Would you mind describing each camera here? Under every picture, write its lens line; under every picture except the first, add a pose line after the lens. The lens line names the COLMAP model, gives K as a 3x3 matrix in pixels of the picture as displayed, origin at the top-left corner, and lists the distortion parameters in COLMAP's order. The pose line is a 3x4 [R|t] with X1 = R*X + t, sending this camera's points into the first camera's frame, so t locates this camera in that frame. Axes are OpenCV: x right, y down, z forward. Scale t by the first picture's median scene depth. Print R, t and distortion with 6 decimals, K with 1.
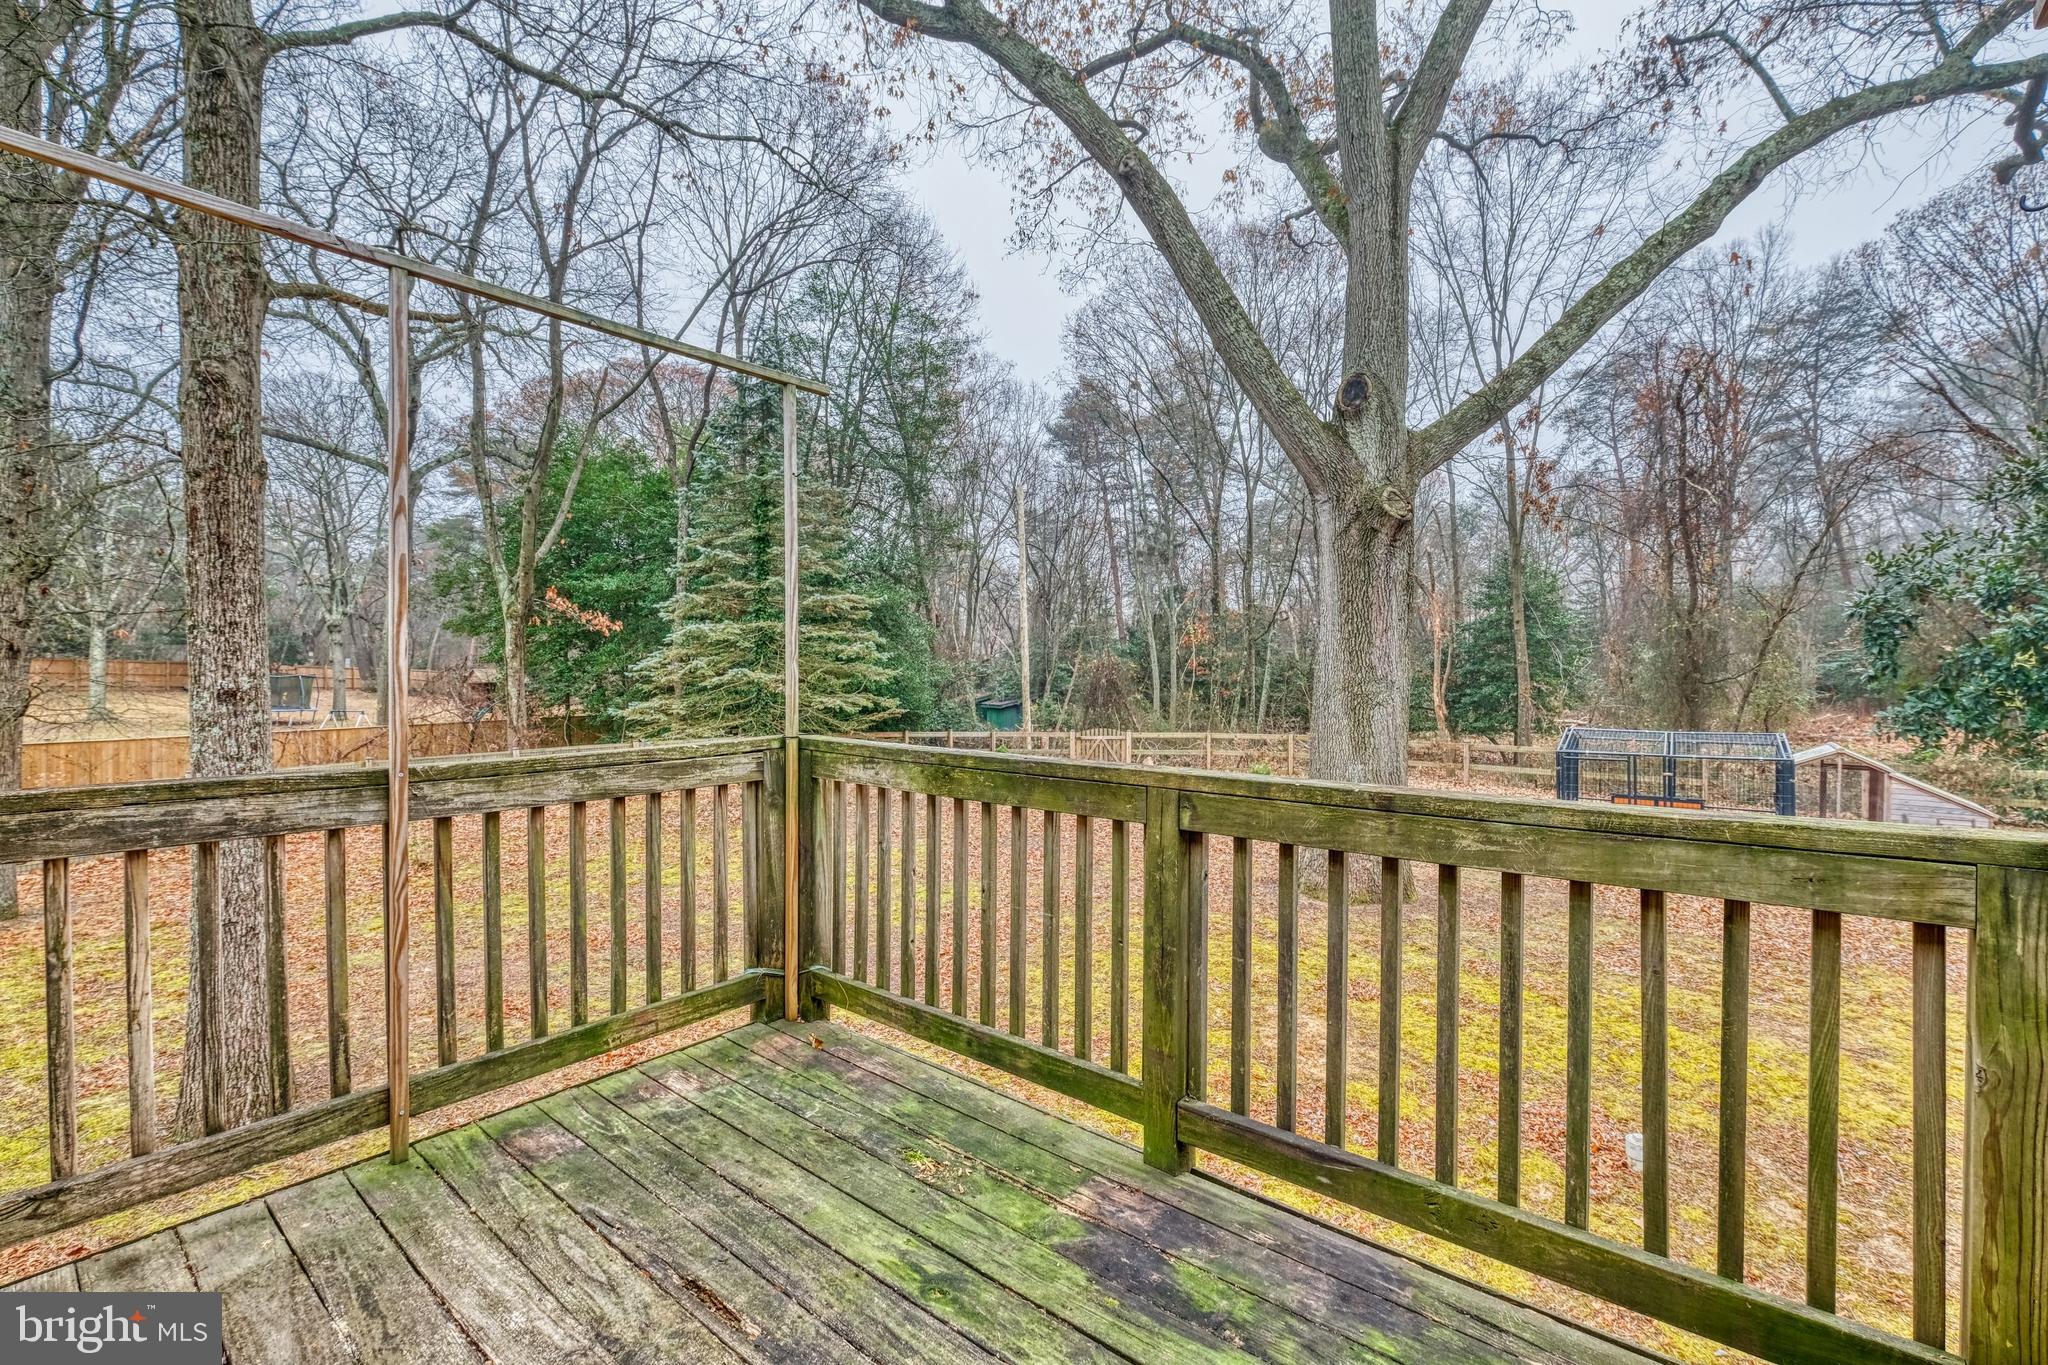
lens RADIAL K [[891.2, 0, 1038.0], [0, 891.2, 669.4], [0, 0, 1]] dist [-0.007381, 0.001182]
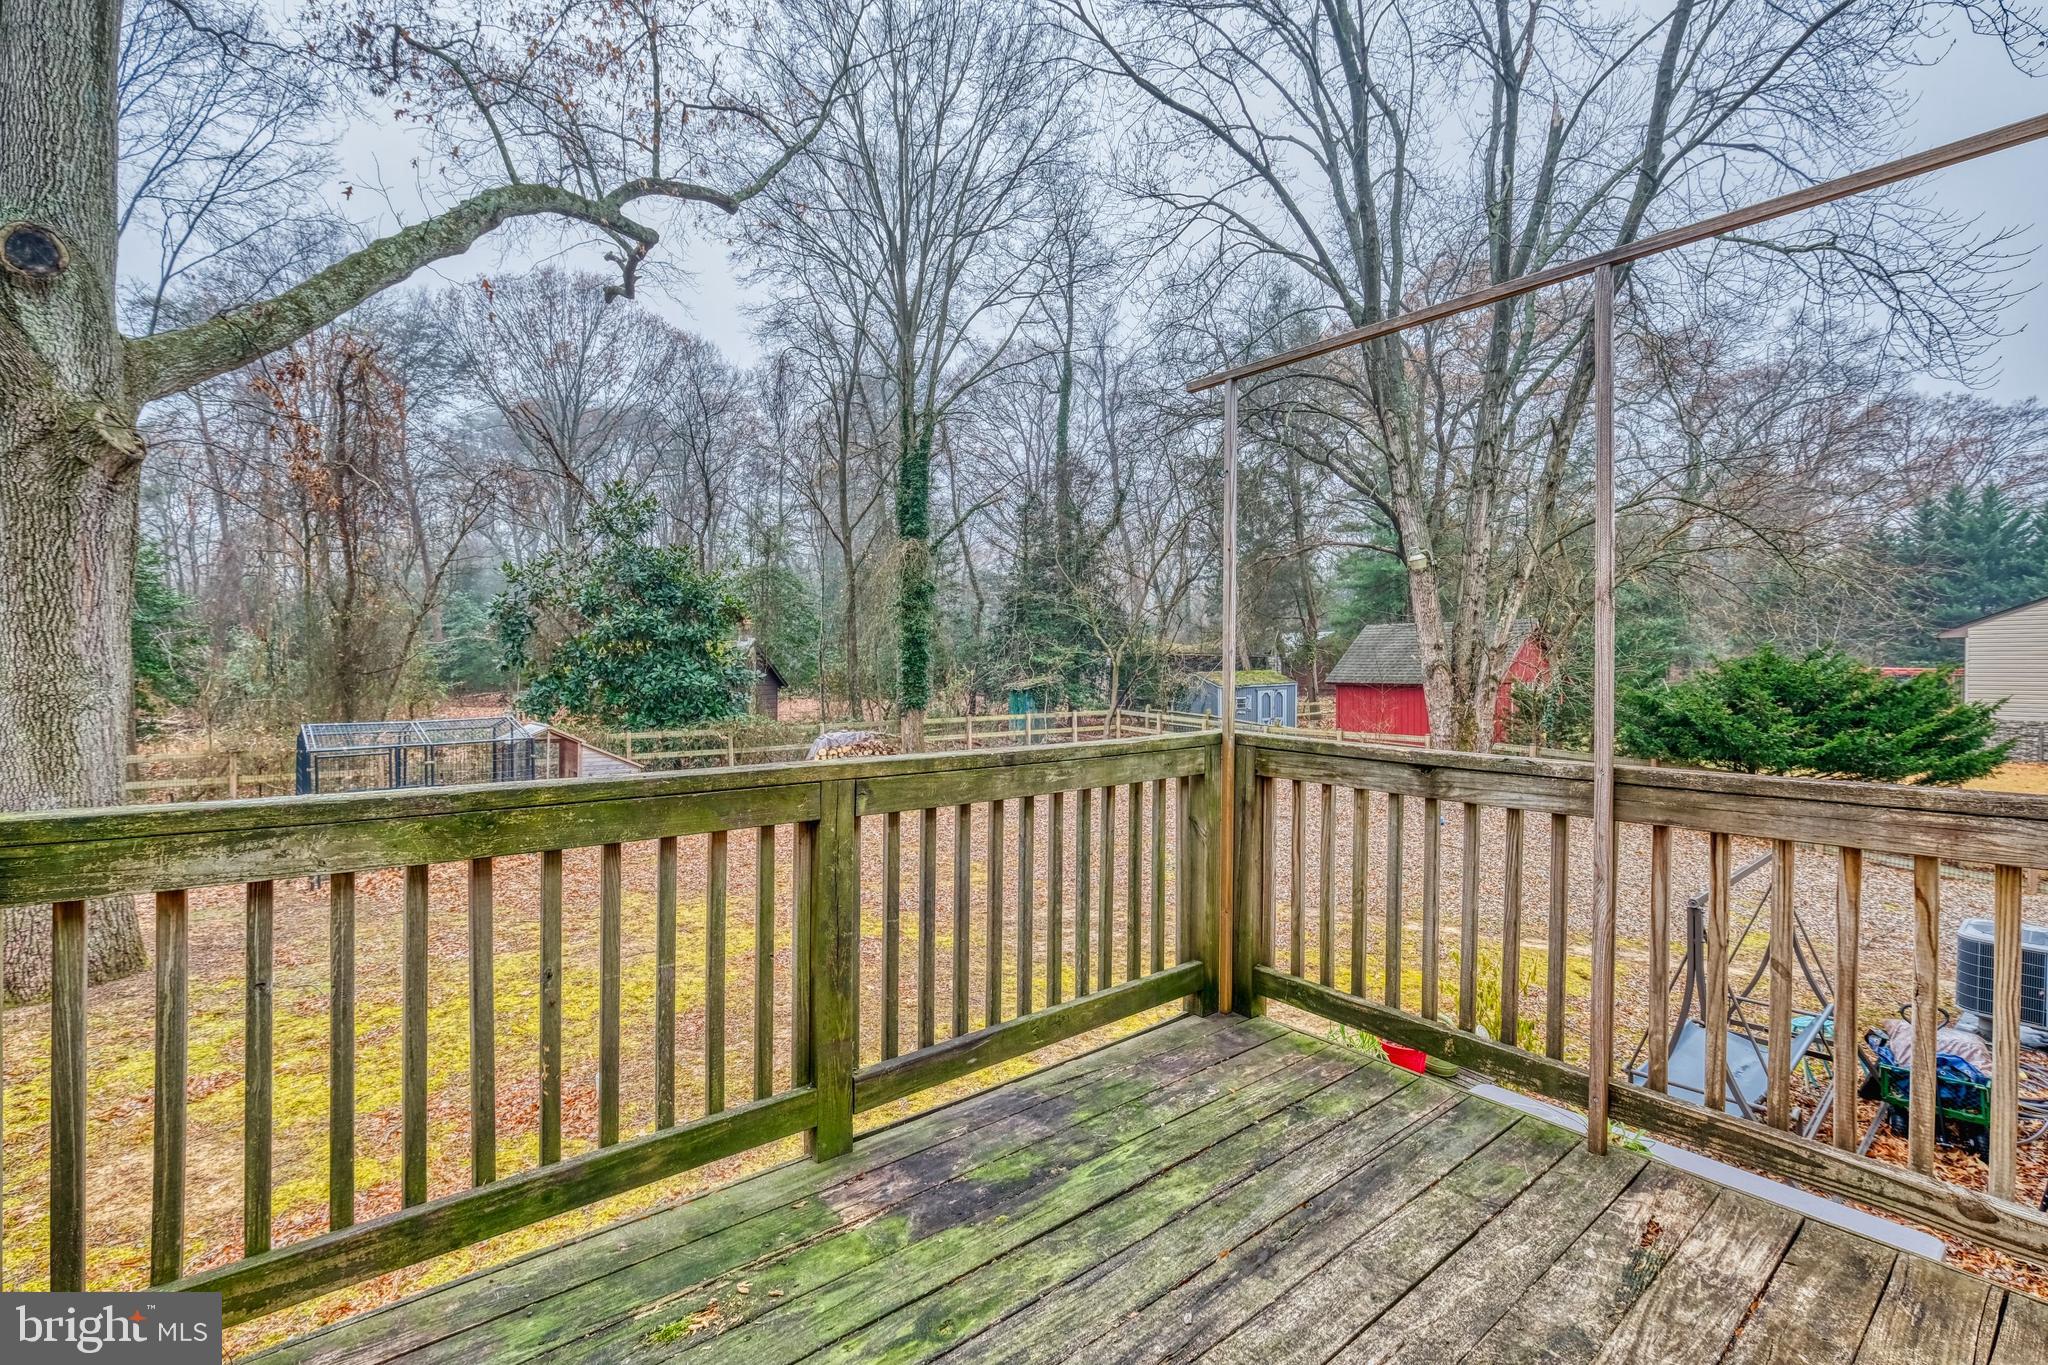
lens RADIAL K [[891.2, 0, 1034.7], [0, 891.2, 671.8], [0, 0, 1]] dist [-0.007381, 0.001182]
pose [[0.201298, -0.010716, 0.979471, -0.197906], [-0.002873, 0.999929, 0.011530, -0.000513], [-0.979526, -0.005135, 0.201253, 0.142281]]
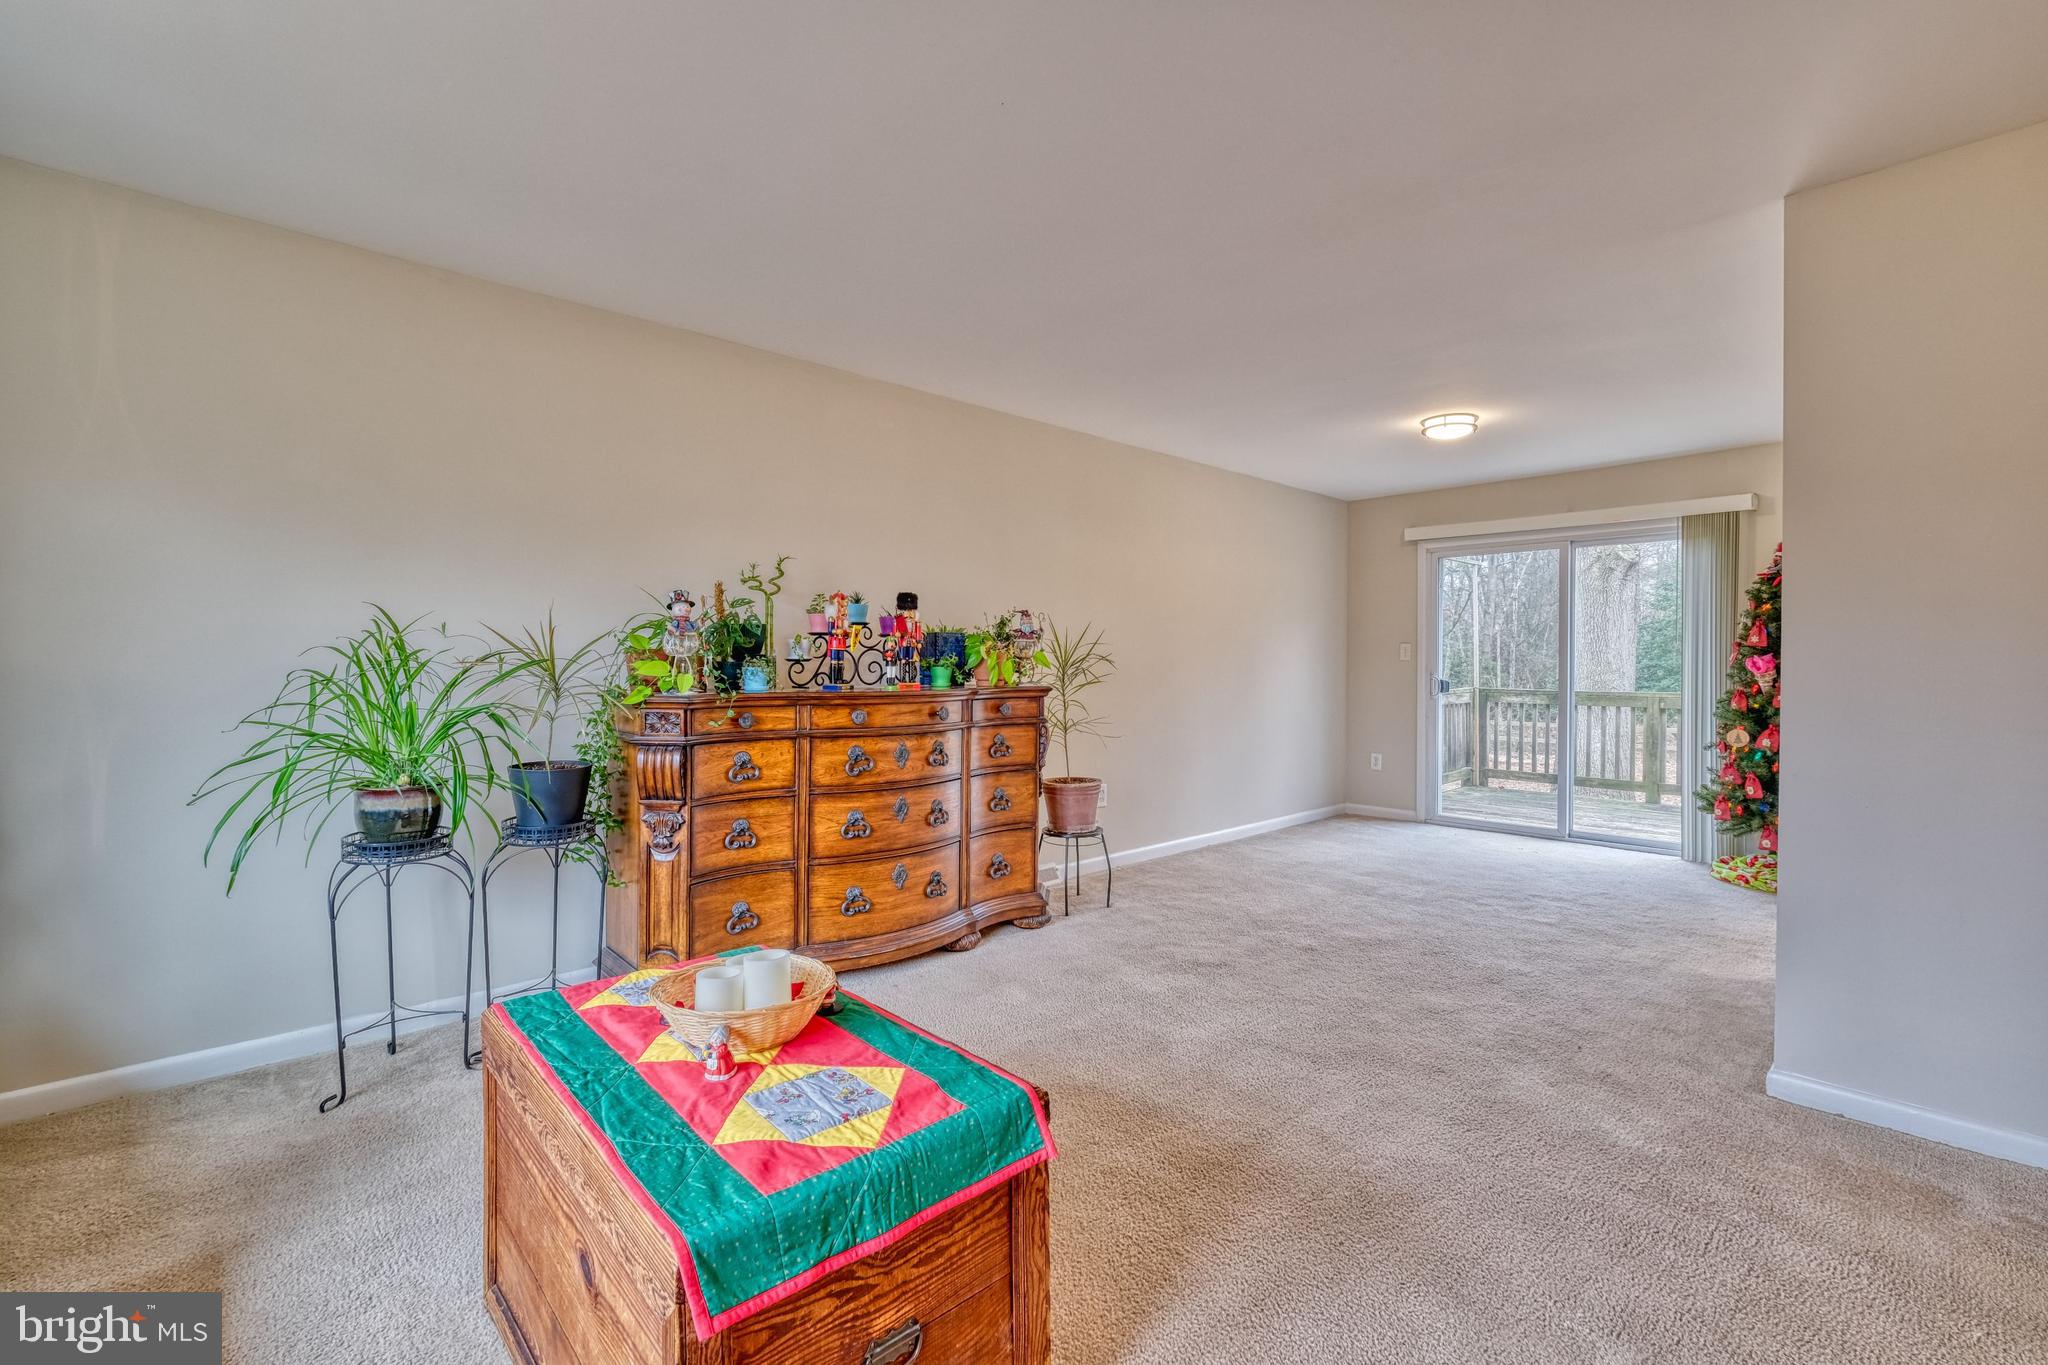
lens RADIAL K [[891.2, 0, 1030.3], [0, 891.2, 678.4], [0, 0, 1]] dist [-0.007381, 0.001182]
pose [[0.991045, -0.001669, -0.133521, -0.466859], [0.003467, 0.999906, 0.013236, 0.000532], [0.133486, -0.013580, 0.990958, -0.721757]]
